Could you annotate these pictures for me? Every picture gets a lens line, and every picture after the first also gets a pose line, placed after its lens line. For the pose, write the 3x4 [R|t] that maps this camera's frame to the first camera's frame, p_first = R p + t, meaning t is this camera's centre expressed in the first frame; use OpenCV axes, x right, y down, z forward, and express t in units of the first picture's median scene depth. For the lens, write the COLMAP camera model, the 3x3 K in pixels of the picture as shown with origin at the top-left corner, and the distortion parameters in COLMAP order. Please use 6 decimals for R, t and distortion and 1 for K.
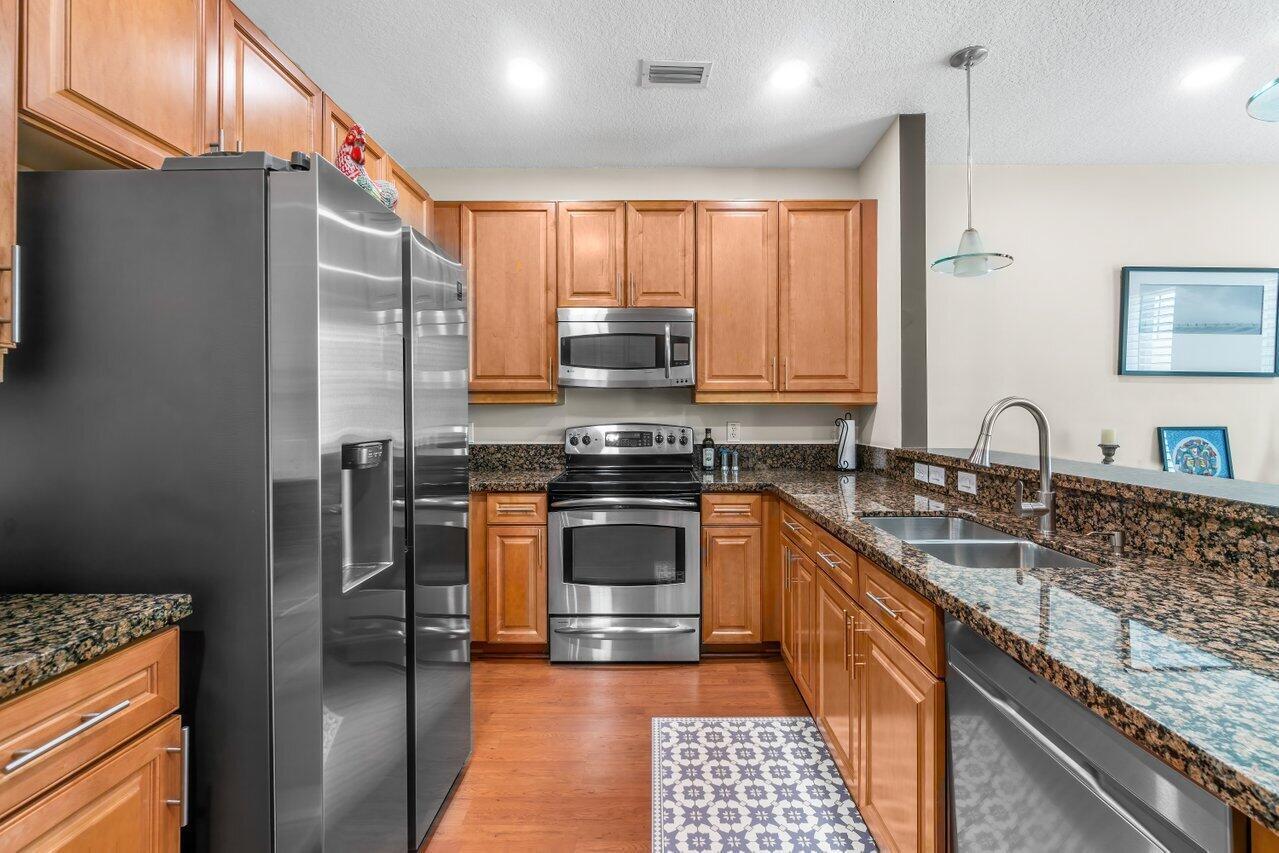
lens RADIAL K [[559.4, 0, 655.5], [0, 559.4, 406.2], [0, 0, 1]] dist [0.001128, 0.000535]
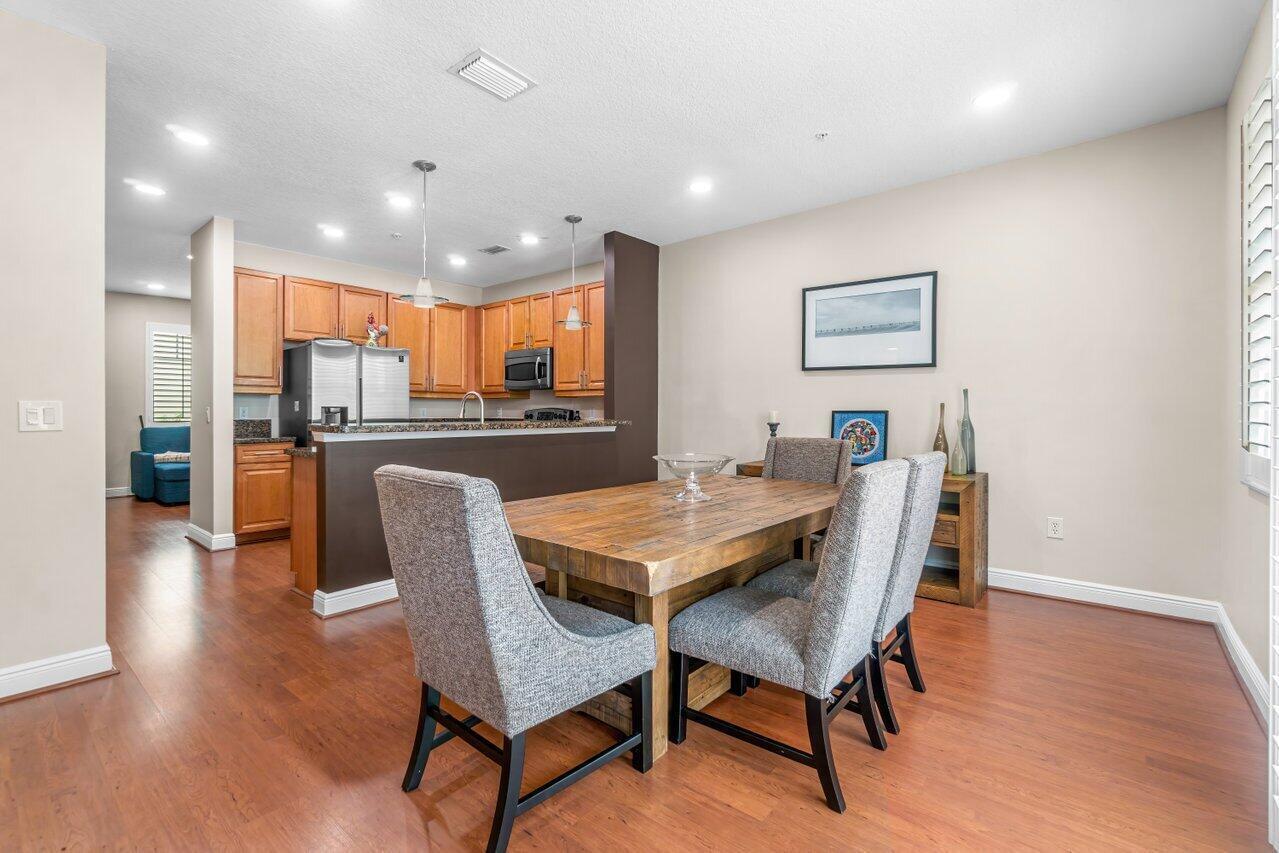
lens RADIAL K [[559.4, 0, 638.2], [0, 559.4, 418.7], [0, 0, 1]] dist [0.001128, 0.000535]
pose [[0.765731, 0.010969, -0.643068, 1.384055], [0.004472, 0.999740, 0.022377, 0.024779], [0.643146, -0.020011, 0.765482, -0.255699]]
